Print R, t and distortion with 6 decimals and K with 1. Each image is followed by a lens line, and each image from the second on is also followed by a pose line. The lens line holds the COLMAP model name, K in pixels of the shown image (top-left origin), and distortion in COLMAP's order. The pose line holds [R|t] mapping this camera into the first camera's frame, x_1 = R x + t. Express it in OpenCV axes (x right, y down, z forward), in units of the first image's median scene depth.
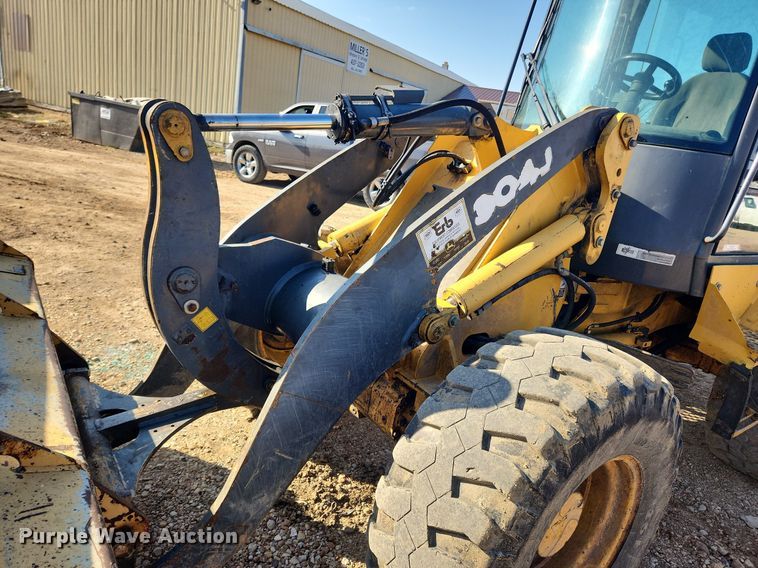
lens RADIAL K [[513.6, 0, 383.2], [0, 513.6, 281.6], [0, 0, 1]] dist [0.077460, -0.063292]
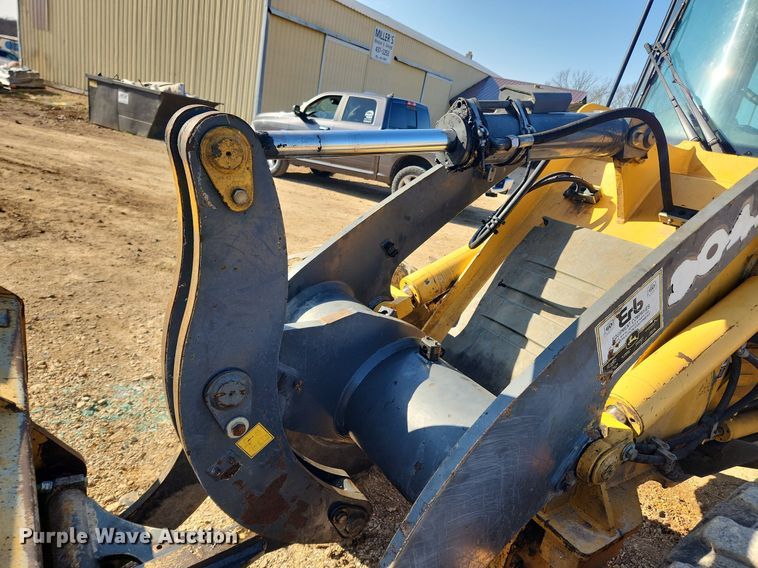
lens RADIAL K [[510.9, 0, 380.4], [0, 510.9, 286.3], [0, 0, 1]] dist [0.071024, -0.057196]
pose [[0.999108, 0.034900, -0.023754, -0.131858], [-0.034194, 0.998979, 0.029523, -0.110230], [0.024760, -0.028684, 0.999282, 0.264541]]
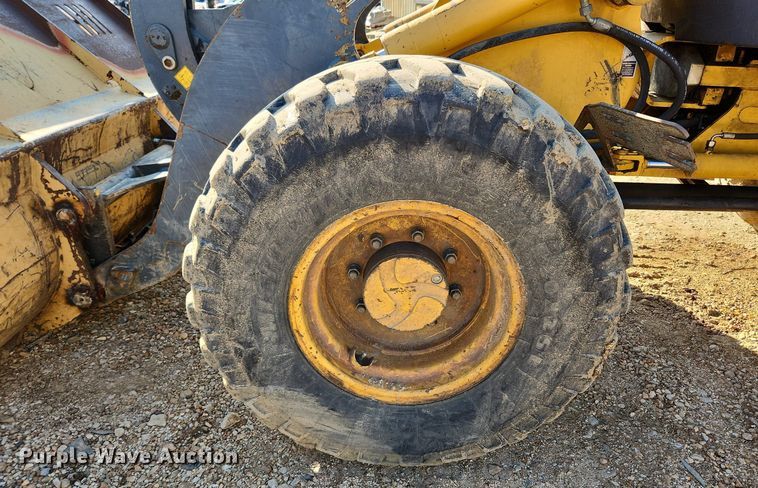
lens RADIAL K [[511.9, 0, 380.9], [0, 511.9, 273.8], [0, 0, 1]] dist [0.038303, 0.000120]
pose [[0.790012, 0.156441, -0.592797, 0.568977], [-0.069164, 0.983466, 0.167367, 0.210038], [0.609178, -0.091222, 0.787769, 0.231707]]
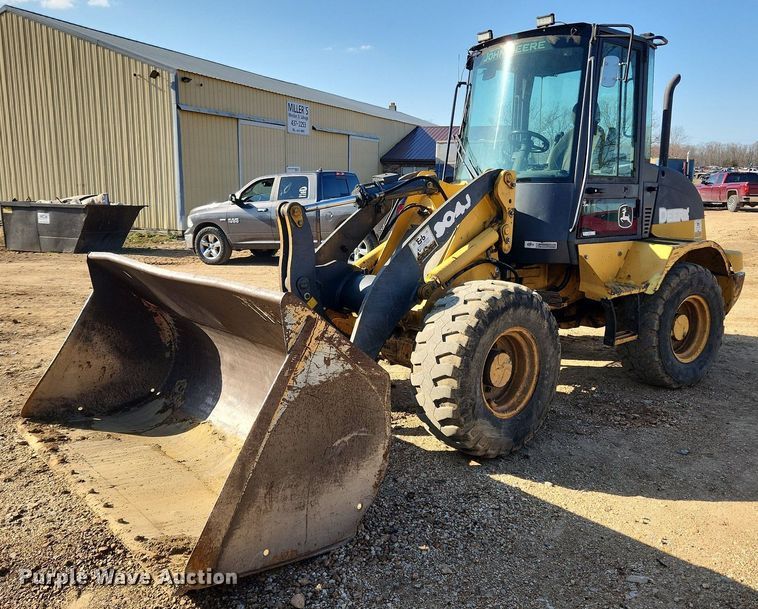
lens RADIAL K [[668.5, 0, 377.3], [0, 668.5, 295.2], [0, 0, 1]] dist [0.078419, -0.003641]
pose [[0.986241, -0.157953, 0.048783, -0.161598], [0.162639, 0.979951, -0.115085, 0.285585], [-0.029627, 0.121435, 0.992157, -1.185586]]
